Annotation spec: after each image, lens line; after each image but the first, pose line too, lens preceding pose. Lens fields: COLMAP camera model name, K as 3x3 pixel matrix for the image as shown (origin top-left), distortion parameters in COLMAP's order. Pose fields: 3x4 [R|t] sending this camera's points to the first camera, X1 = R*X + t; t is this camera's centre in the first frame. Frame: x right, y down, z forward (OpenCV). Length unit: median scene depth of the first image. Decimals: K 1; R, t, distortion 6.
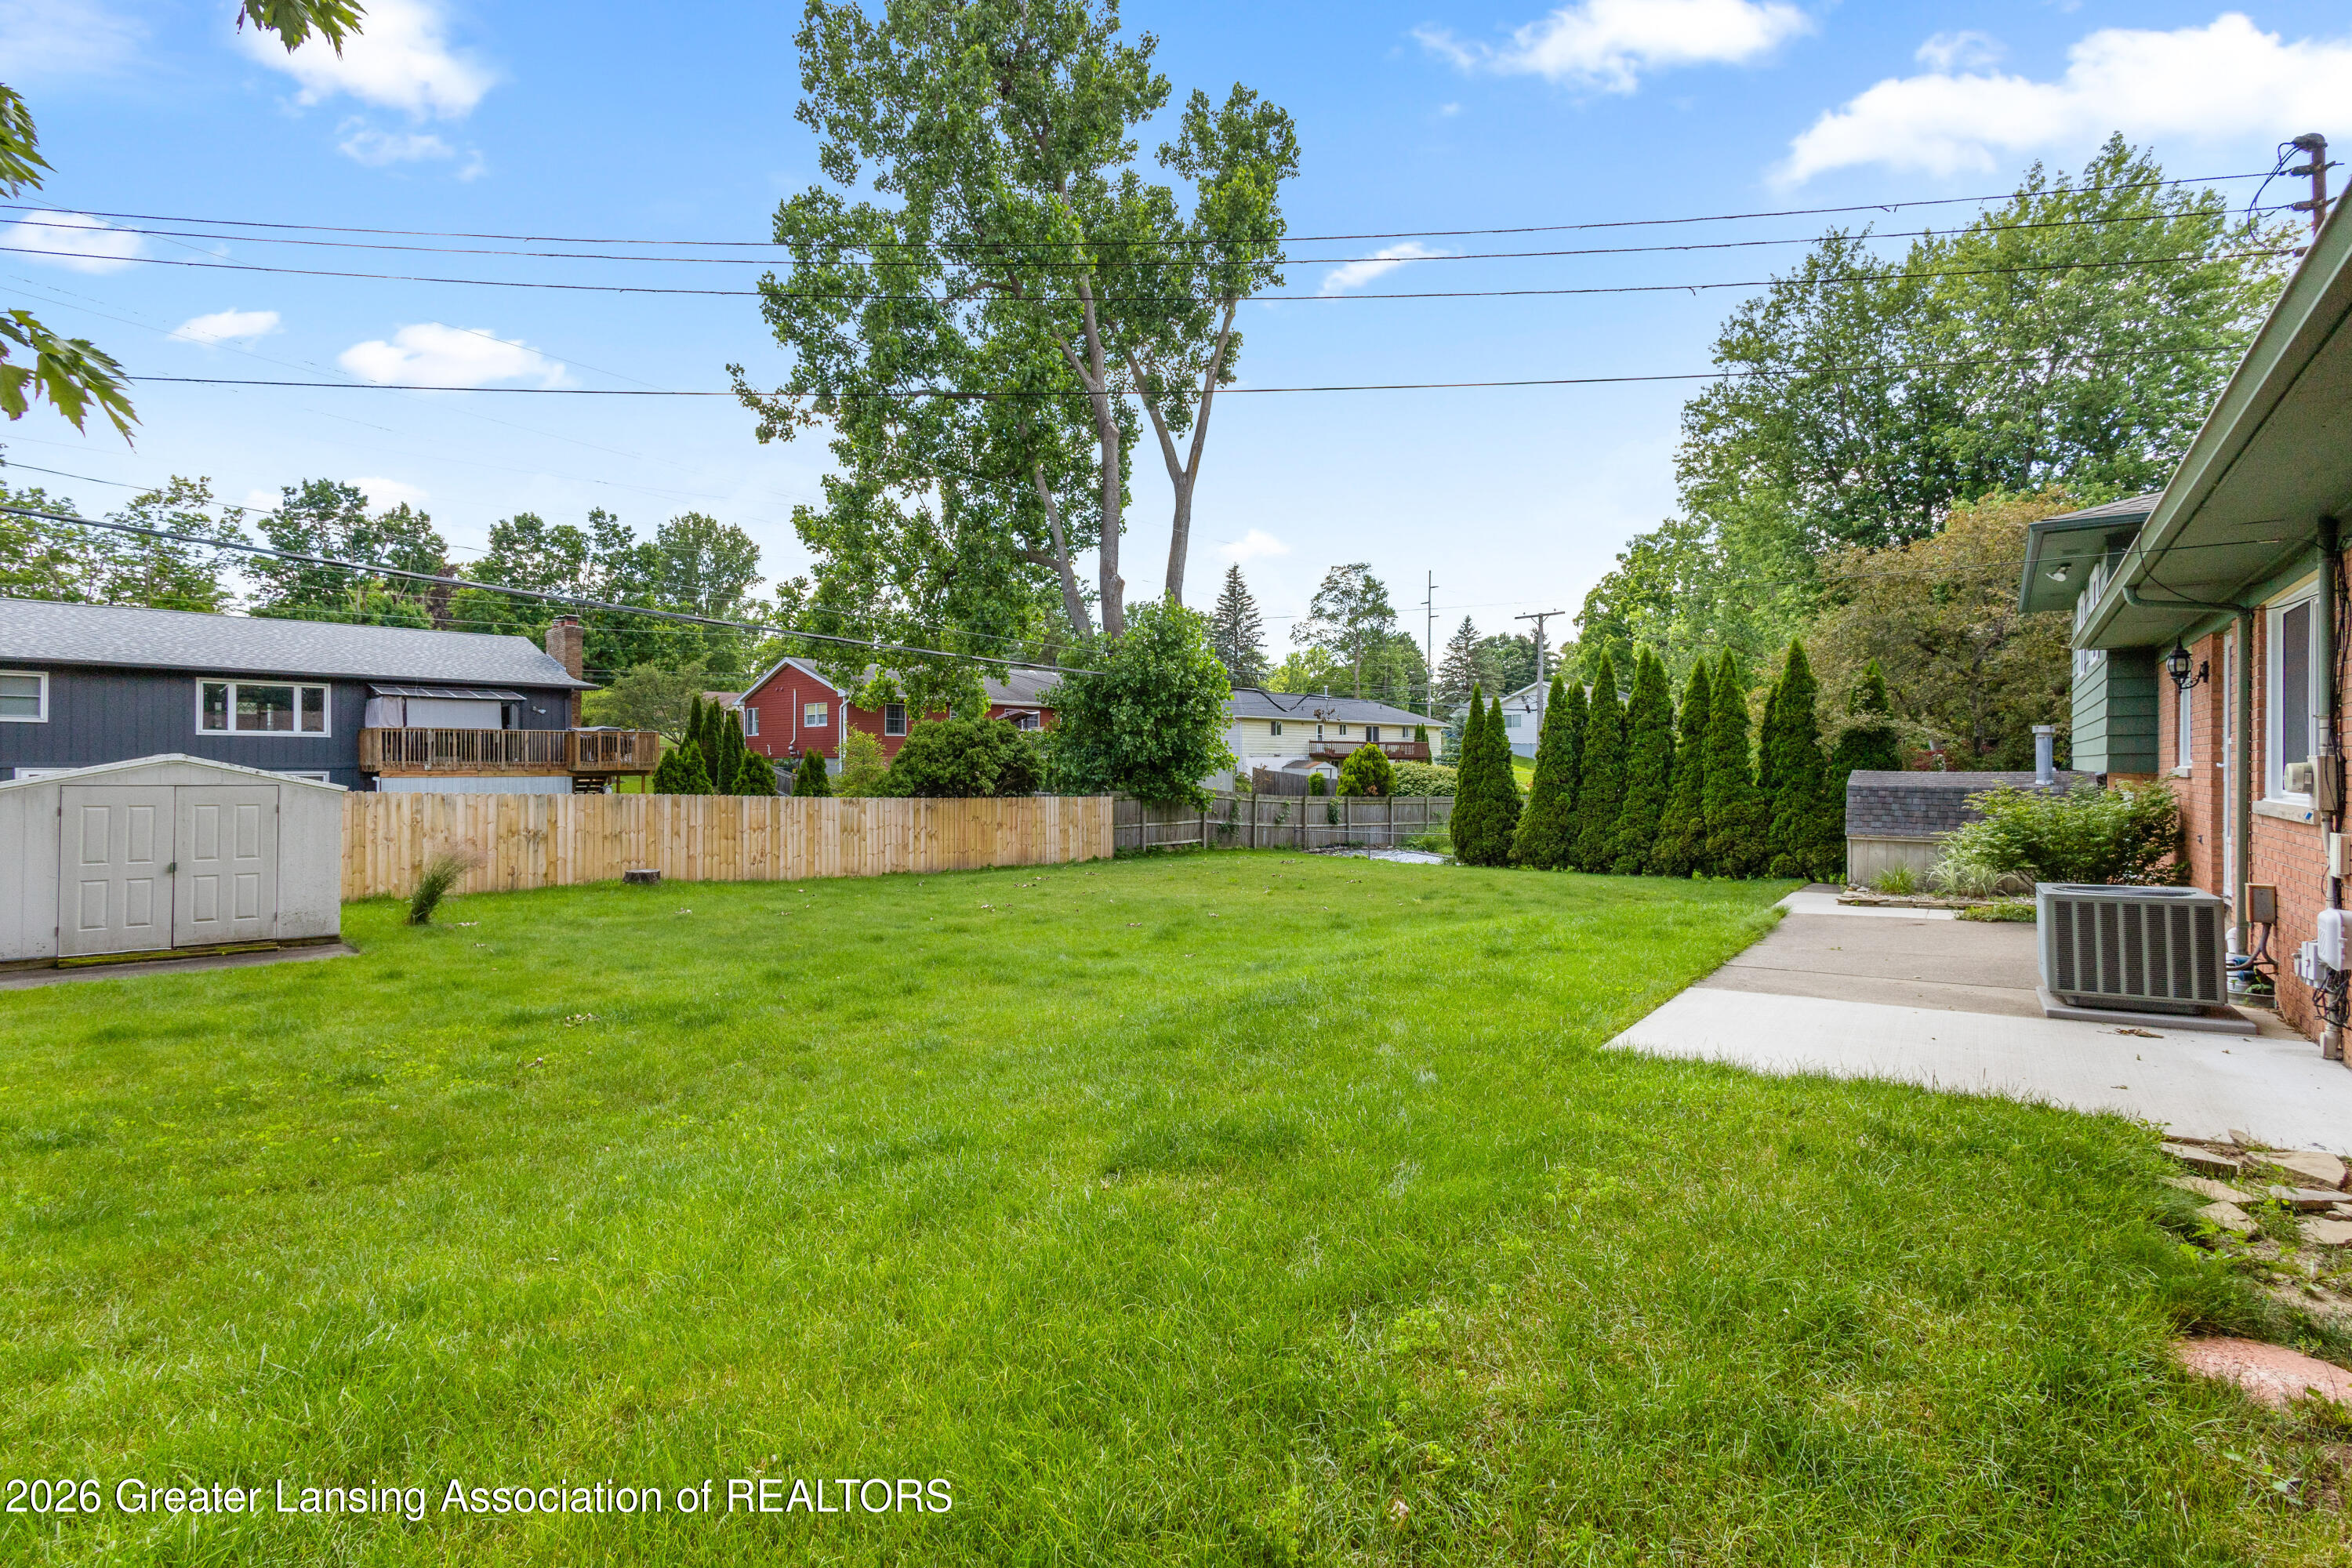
lens RADIAL K [[1080.3, 0, 1176.9], [0, 1080.3, 758.1], [0, 0, 1]] dist [0.015898, -0.007492]
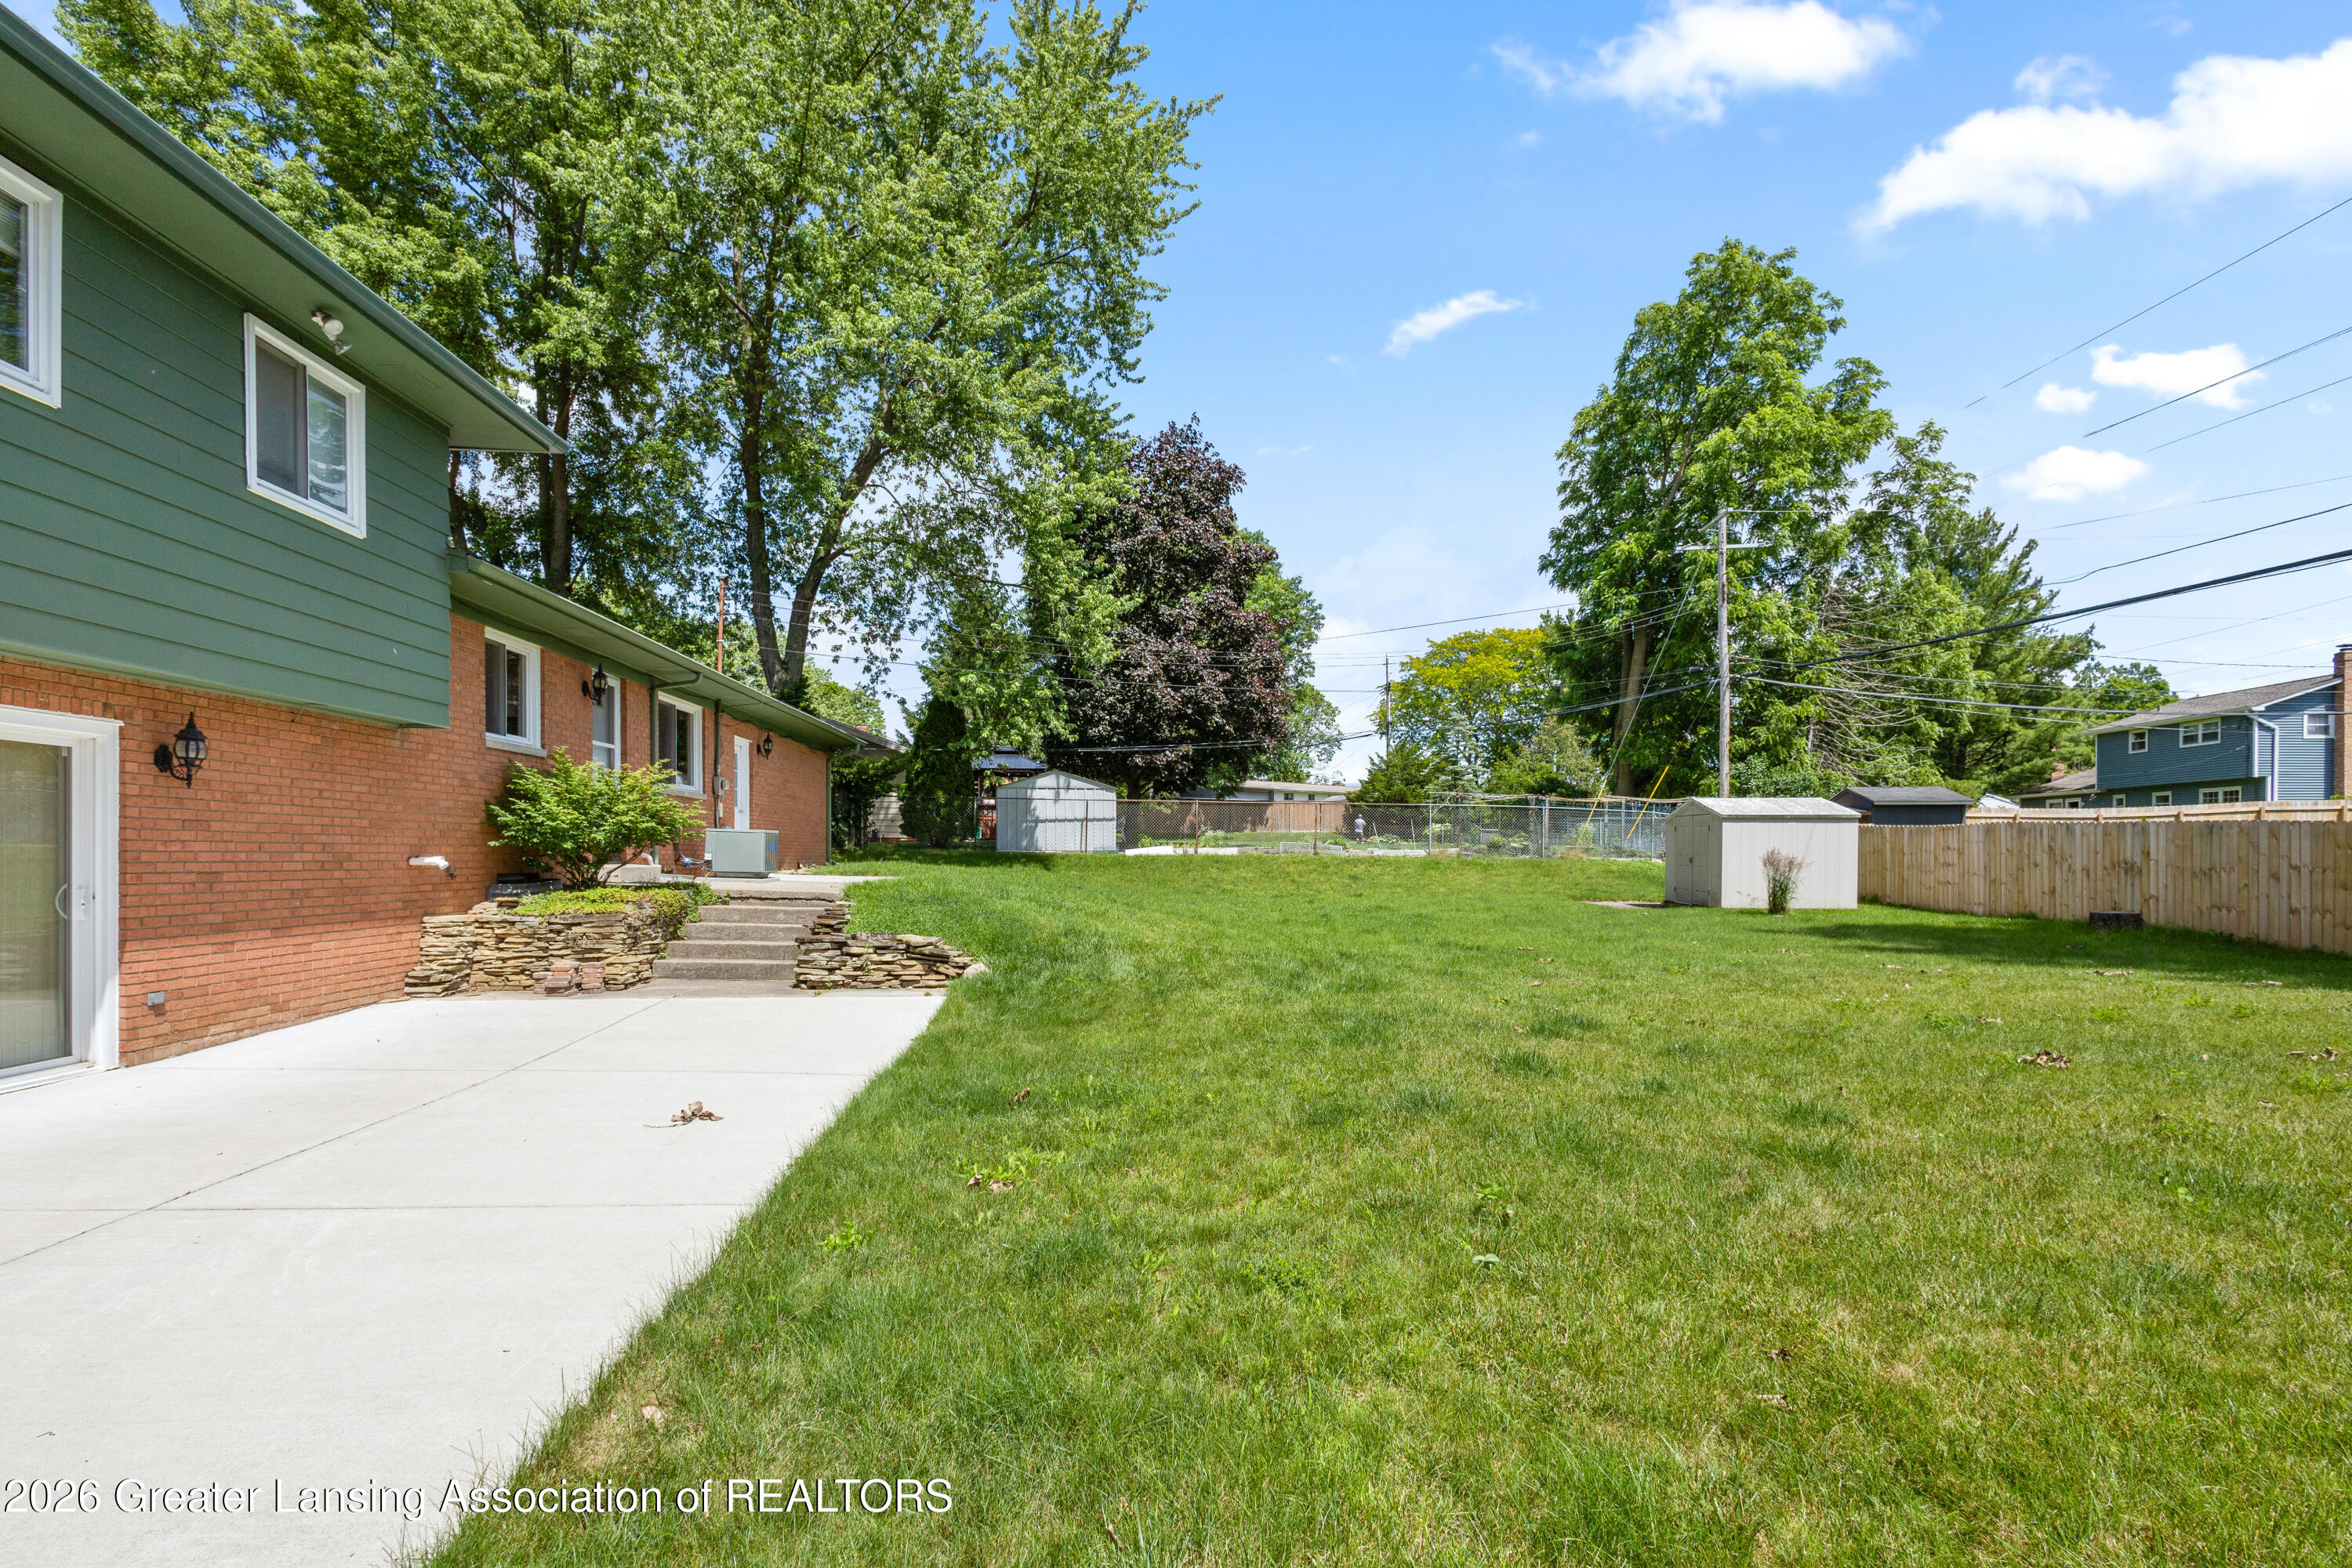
lens RADIAL K [[1100.1, 0, 1178.6], [0, 1100.1, 854.4], [0, 0, 1]] dist [-0.001800, -0.000438]
pose [[-0.764855, -0.004614, -0.644186, 0.371118], [0.001065, 0.999964, -0.008426, 0.042146], [0.644202, -0.007131, -0.764822, 0.746482]]
